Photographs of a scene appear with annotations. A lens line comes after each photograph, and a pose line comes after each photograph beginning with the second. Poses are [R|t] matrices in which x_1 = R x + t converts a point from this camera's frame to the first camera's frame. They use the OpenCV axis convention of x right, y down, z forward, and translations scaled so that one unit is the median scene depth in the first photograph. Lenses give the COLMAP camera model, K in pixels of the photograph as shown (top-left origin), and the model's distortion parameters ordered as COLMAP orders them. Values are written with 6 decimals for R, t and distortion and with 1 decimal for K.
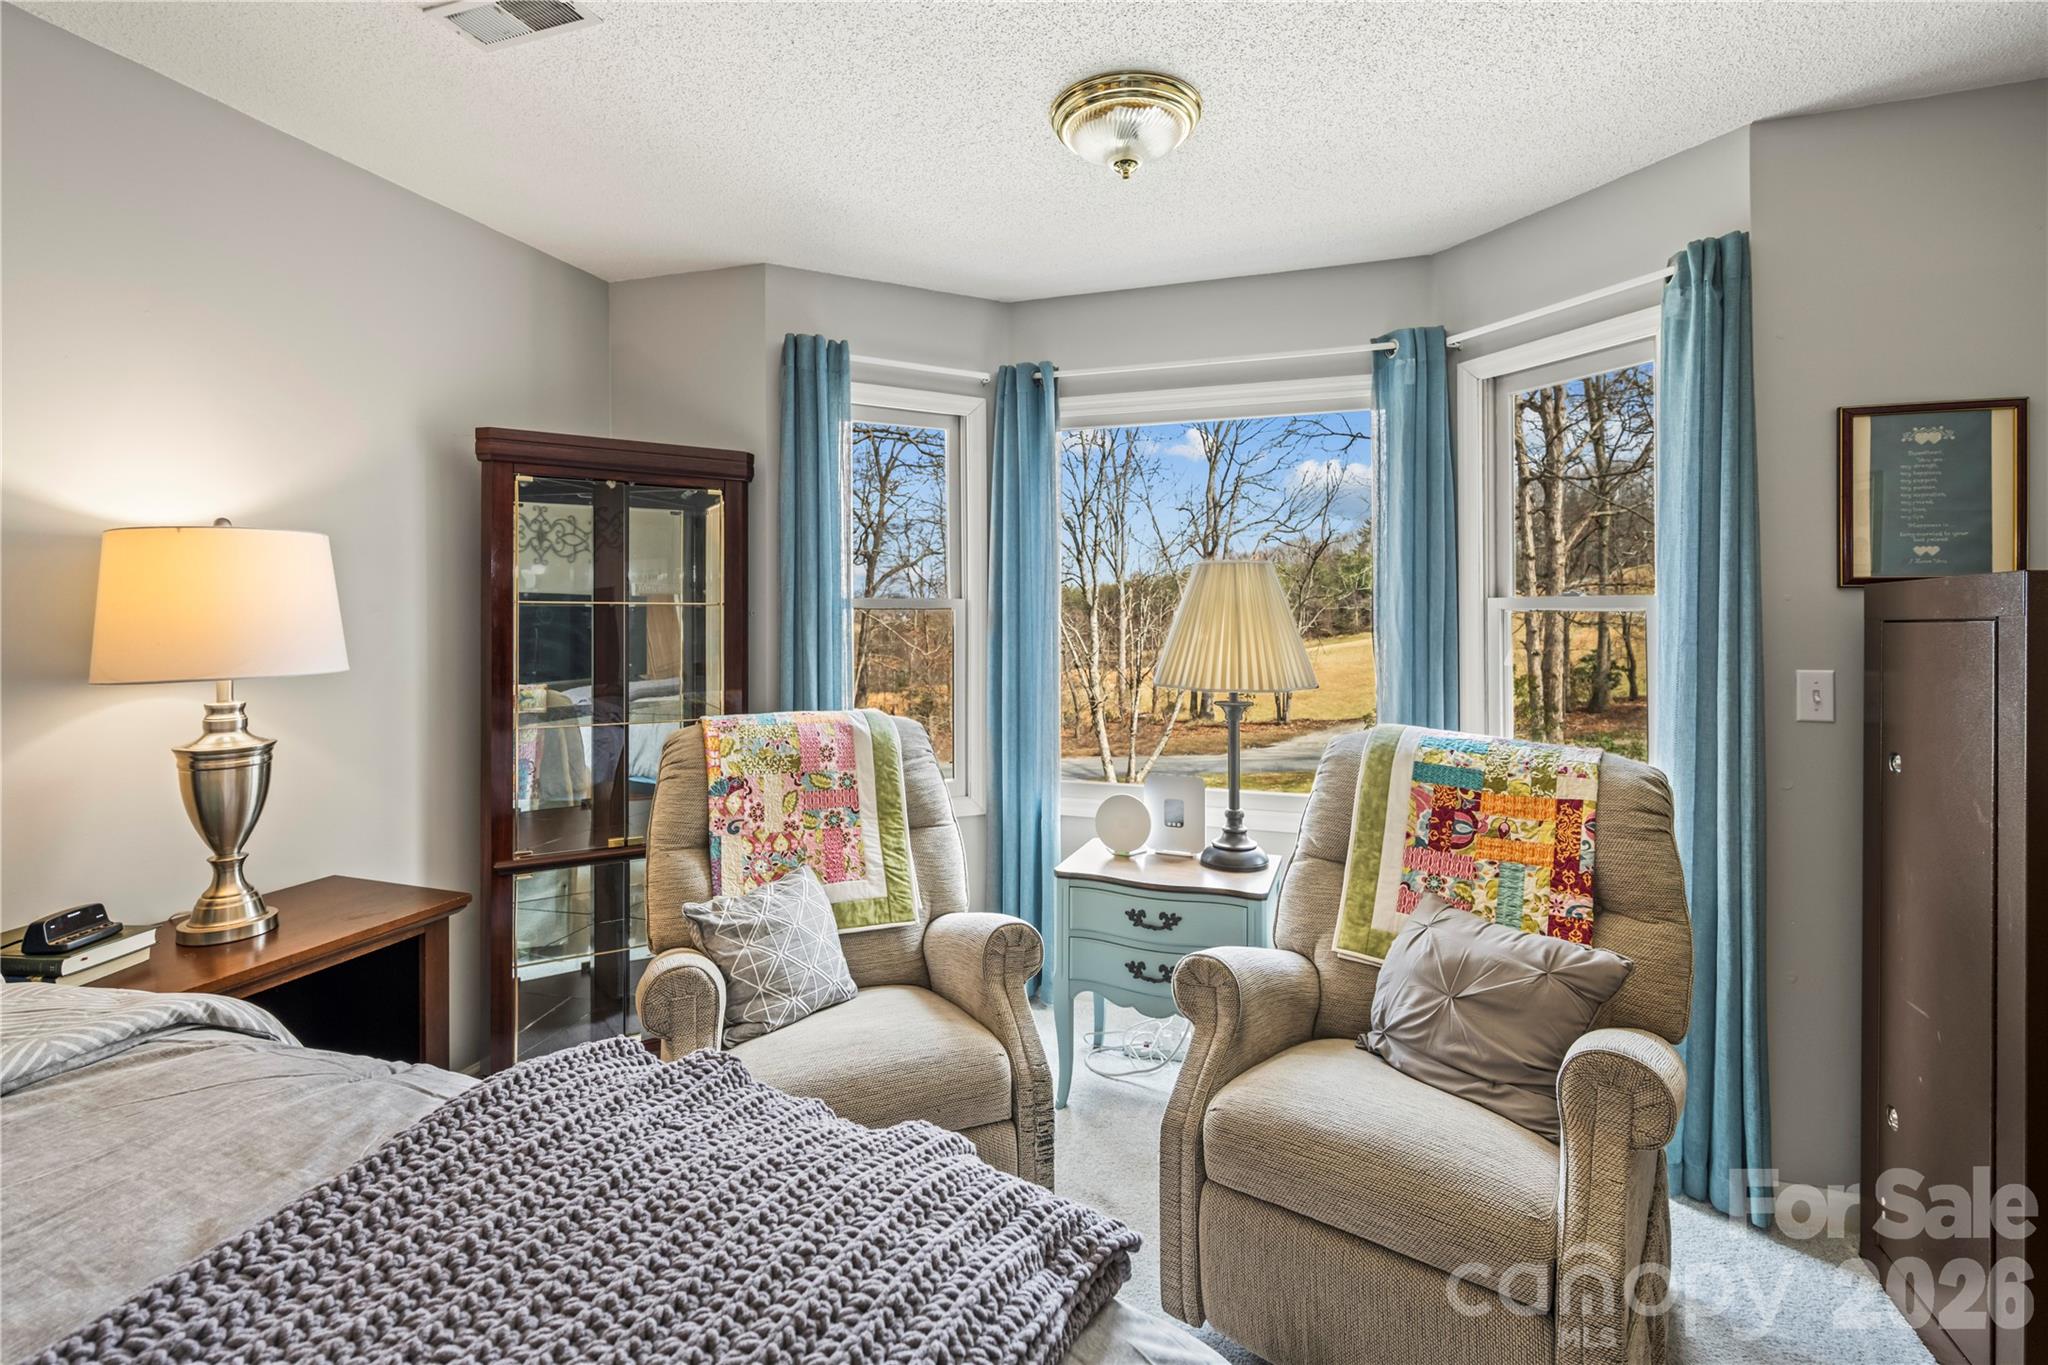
lens RADIAL K [[884.8, 0, 1072.8], [0, 884.8, 621.9], [0, 0, 1]] dist [-0.001624, -0.000116]
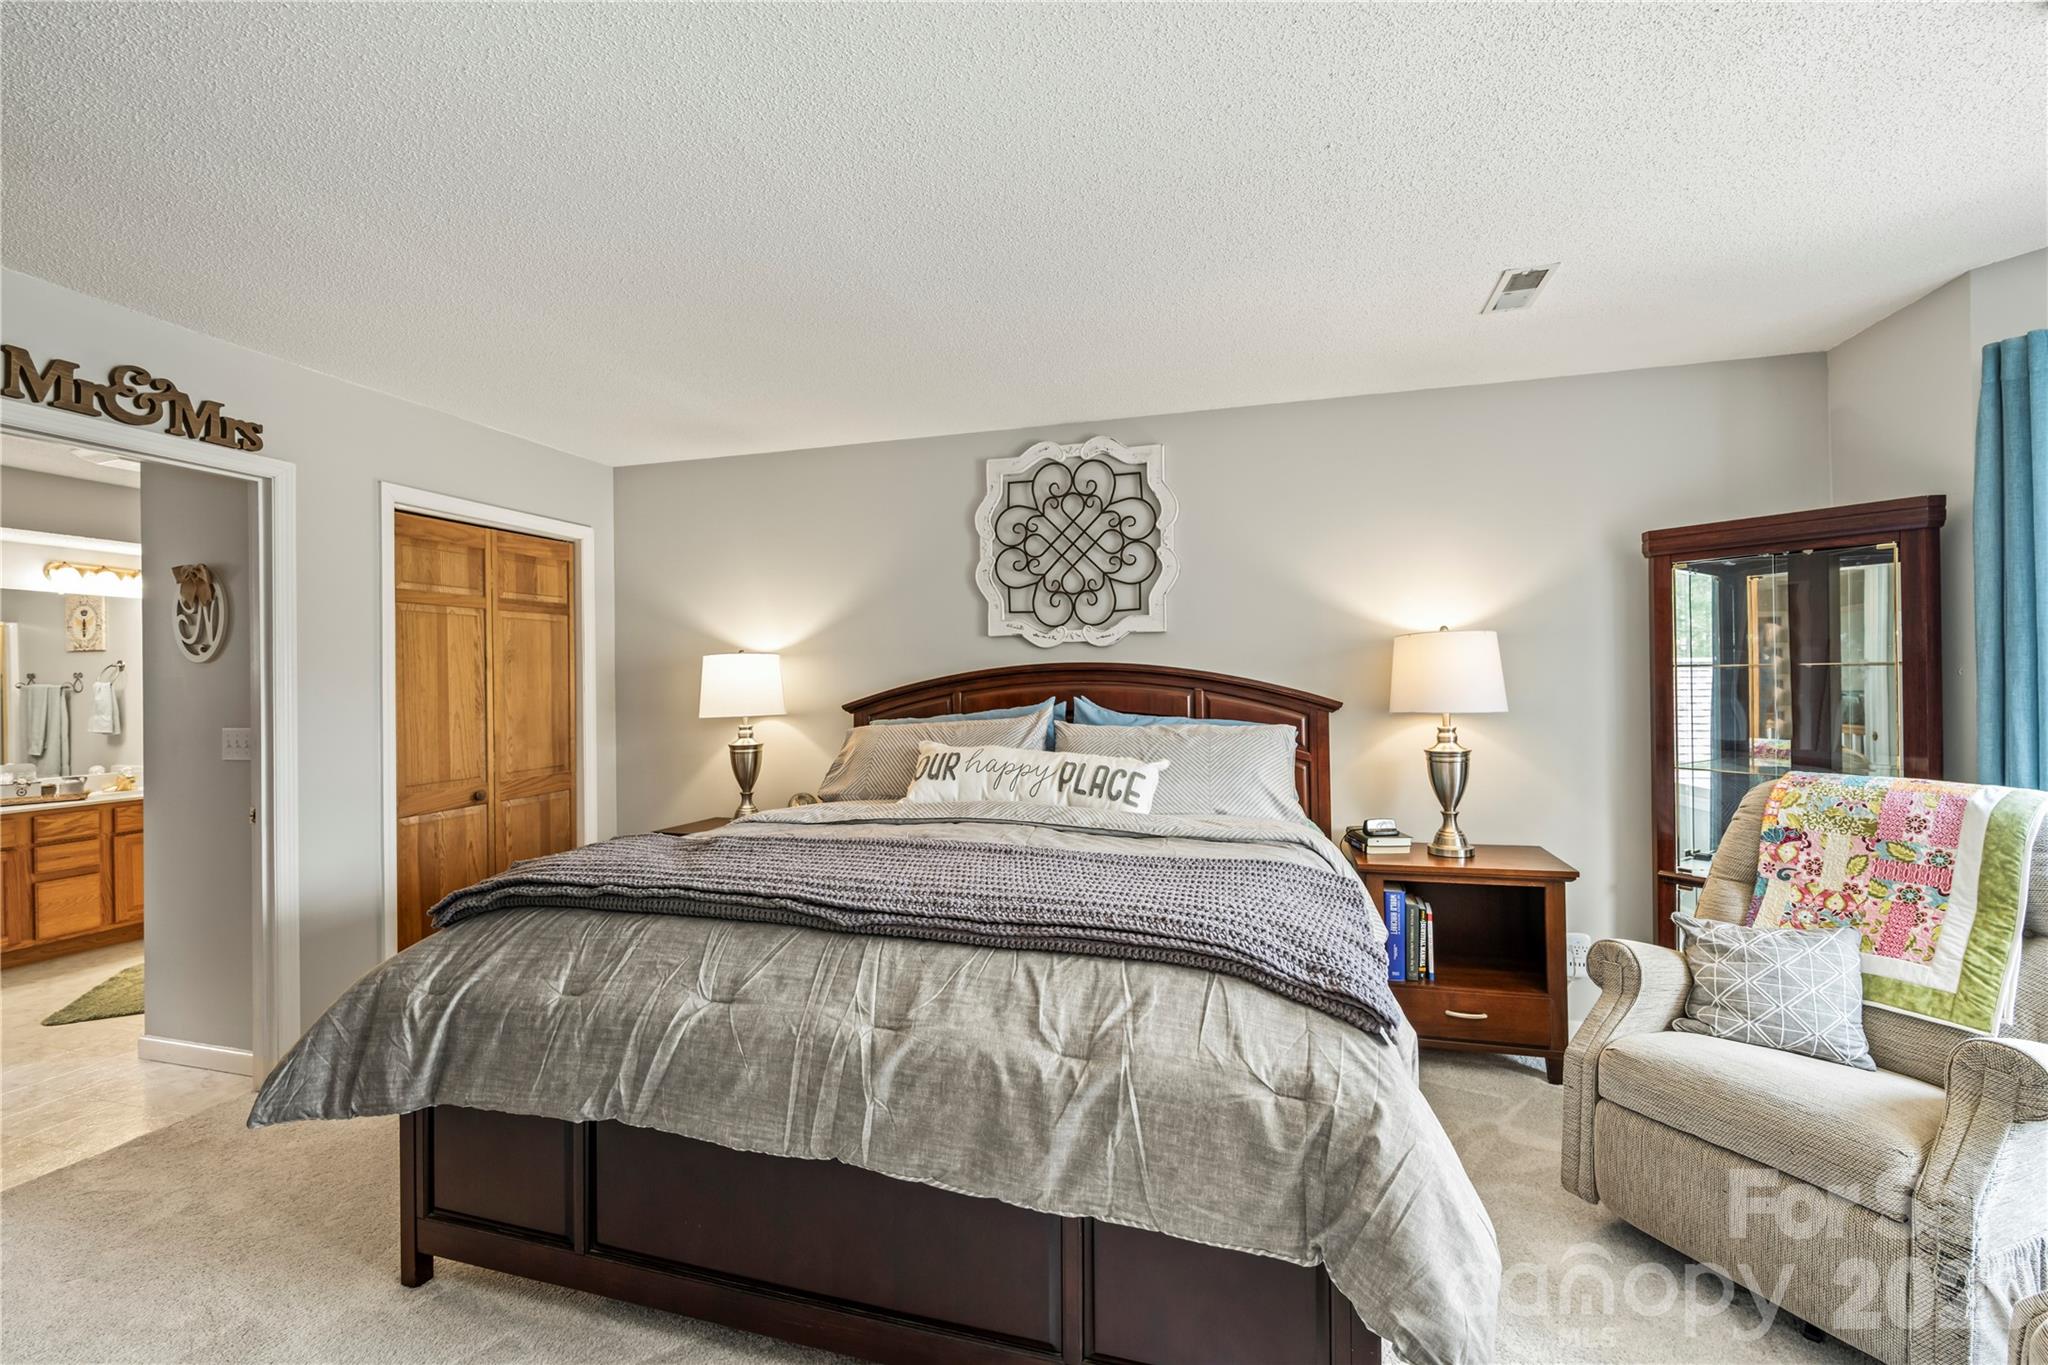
lens RADIAL K [[884.8, 0, 1030.7], [0, 884.8, 687.0], [0, 0, 1]] dist [-0.001624, -0.000116]
pose [[0.029439, -0.000540, -0.999566, 0.650816], [0.000155, 1.000000, -0.000535, 0.007129], [0.999567, -0.000139, 0.029439, 0.059965]]
